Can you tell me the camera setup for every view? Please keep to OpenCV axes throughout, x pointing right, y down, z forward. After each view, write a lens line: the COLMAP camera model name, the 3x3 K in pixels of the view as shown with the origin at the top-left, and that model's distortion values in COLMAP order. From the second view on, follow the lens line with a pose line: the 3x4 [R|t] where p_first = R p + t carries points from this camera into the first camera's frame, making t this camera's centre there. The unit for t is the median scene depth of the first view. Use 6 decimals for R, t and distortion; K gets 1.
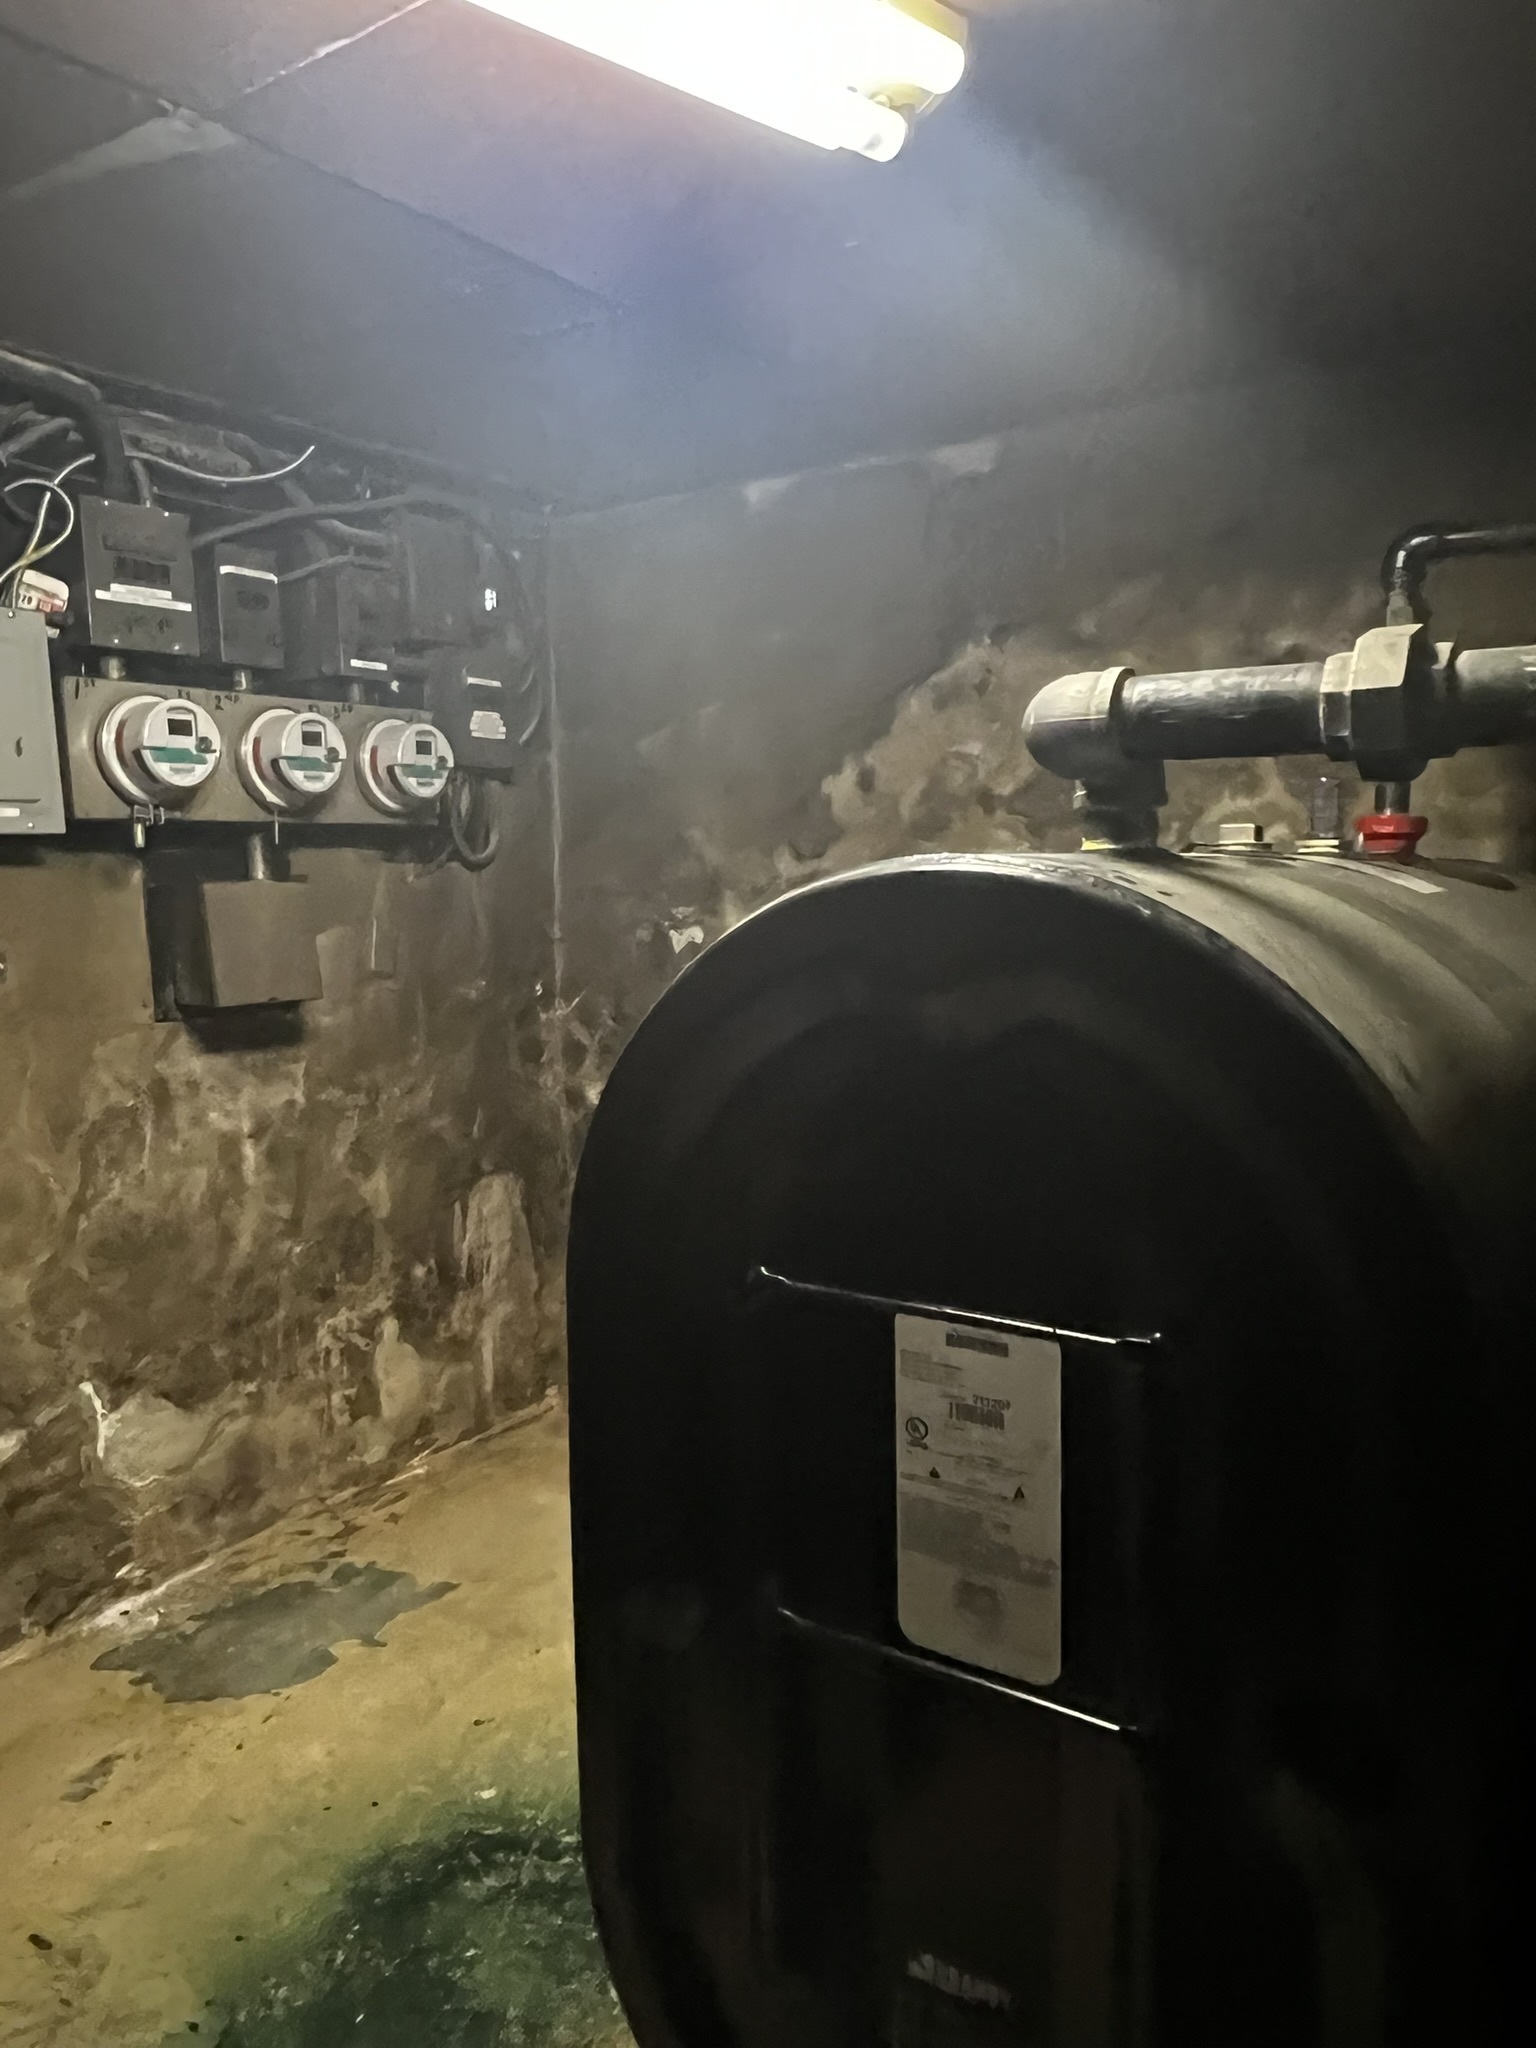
lens RADIAL K [[1458.3, 0, 733.5], [0, 1458.3, 1023.6], [0, 0, 1]] dist [-0.003504, -0.004004]
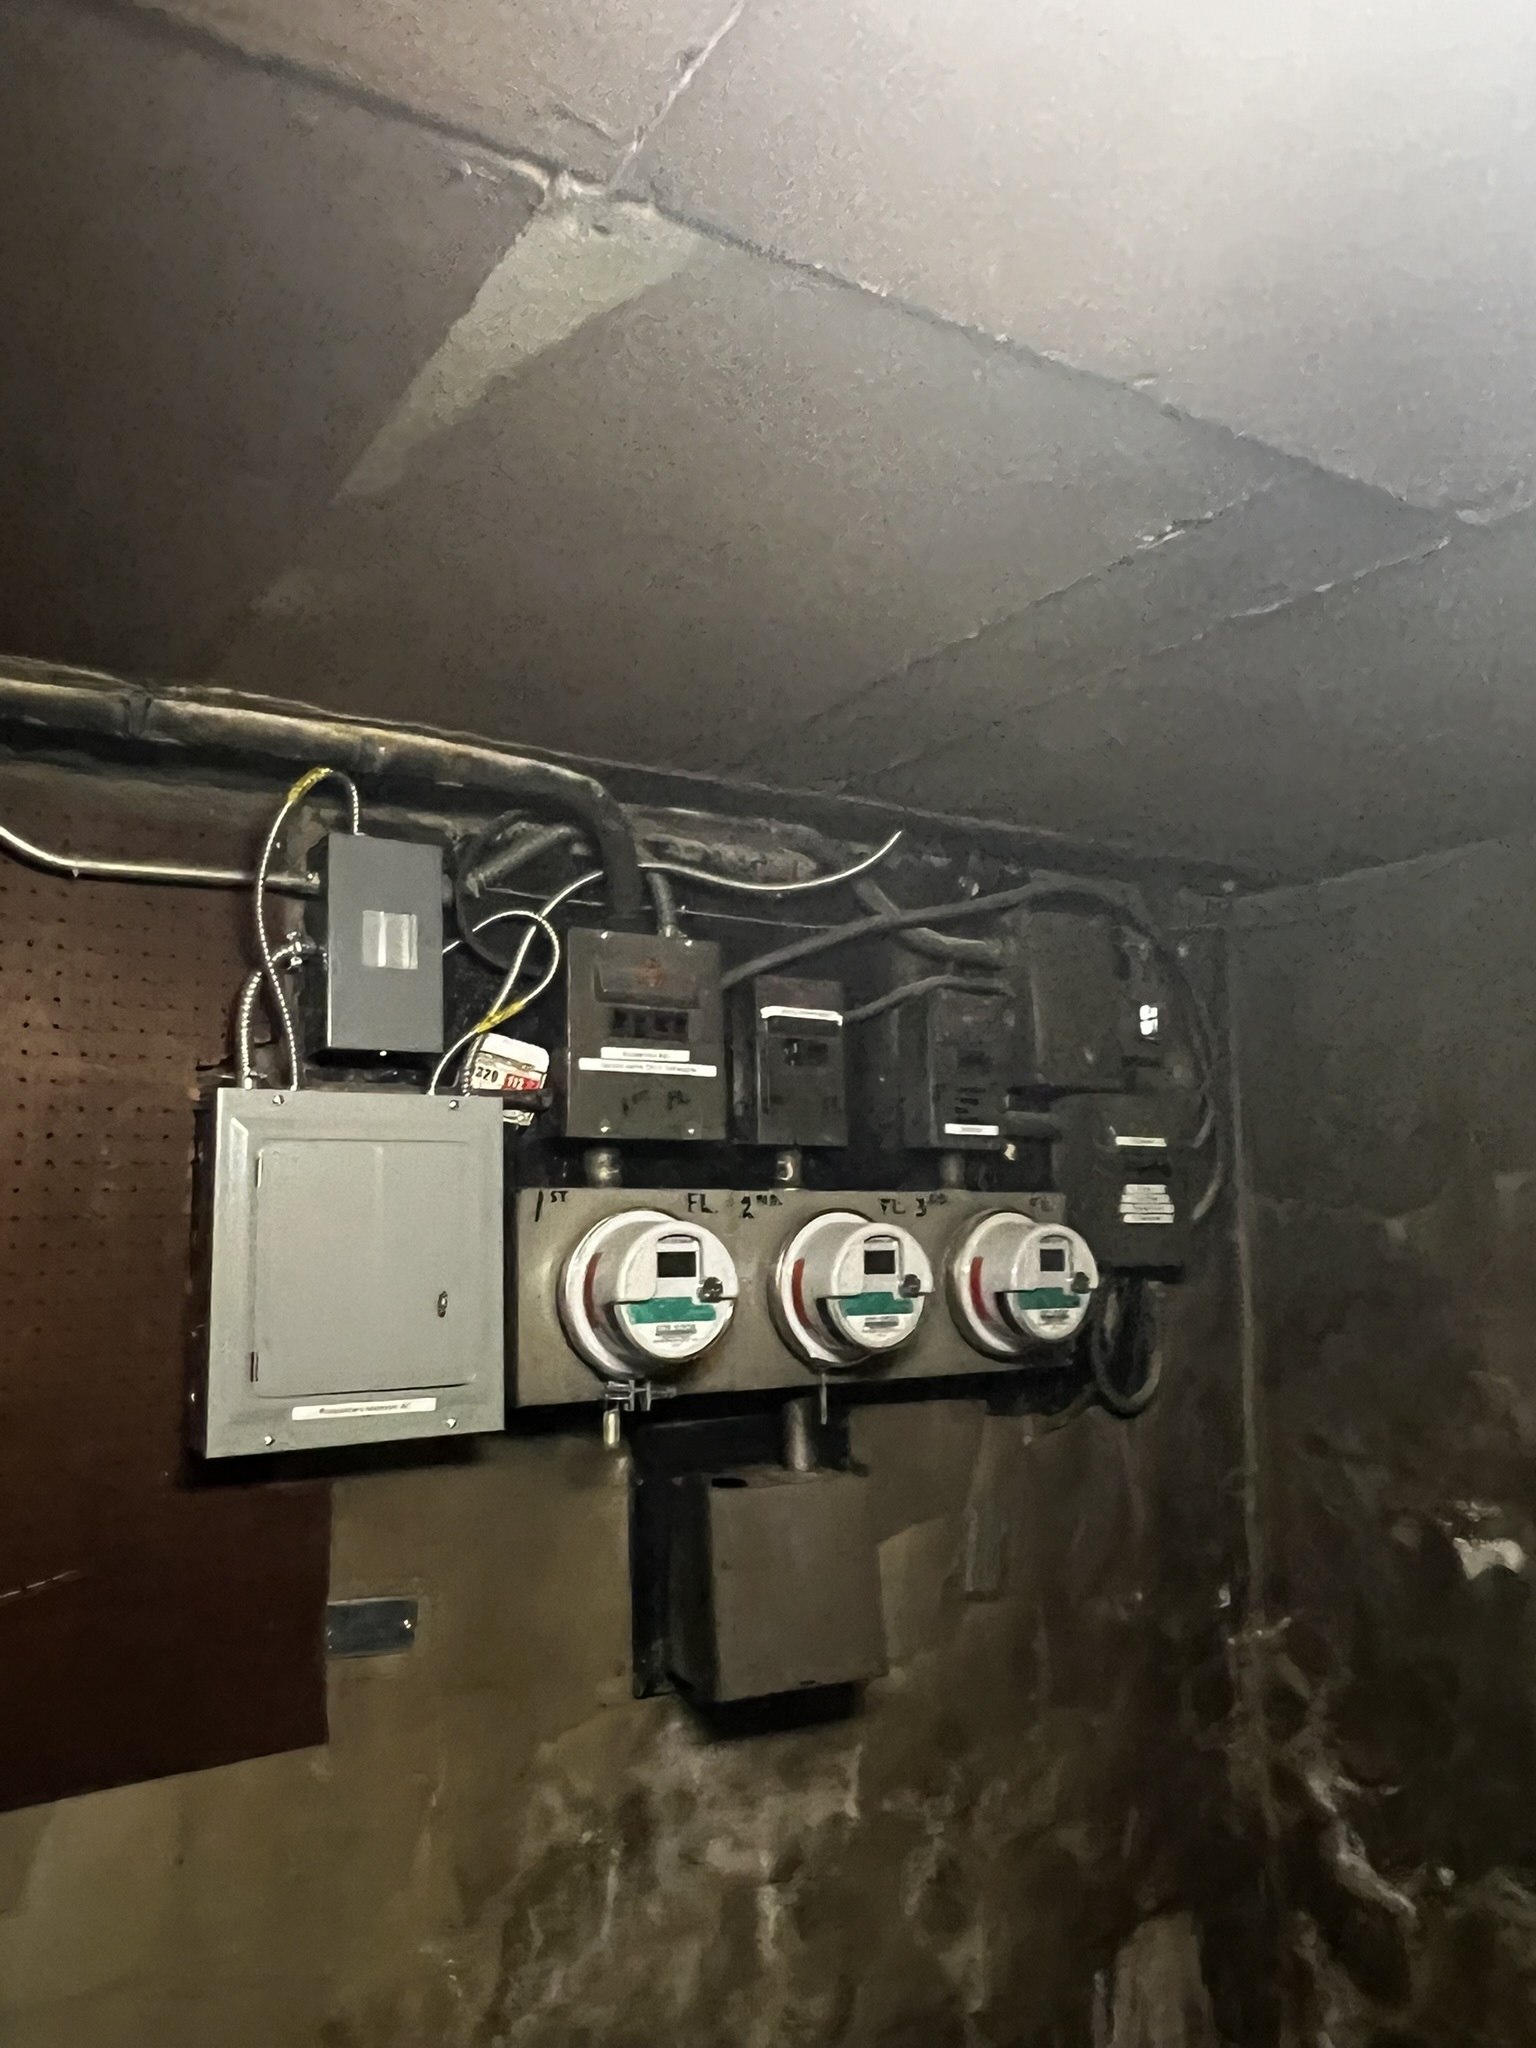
lens RADIAL K [[1438.7, 0, 768.0], [0, 1438.7, 1024.0], [0, 0, 1]] dist [-0.007931, -0.000716]
pose [[0.923738, -0.039634, -0.380968, -0.085205], [-0.050855, 0.973135, -0.224548, -0.146044], [0.379633, 0.226798, 0.896907, 0.371310]]
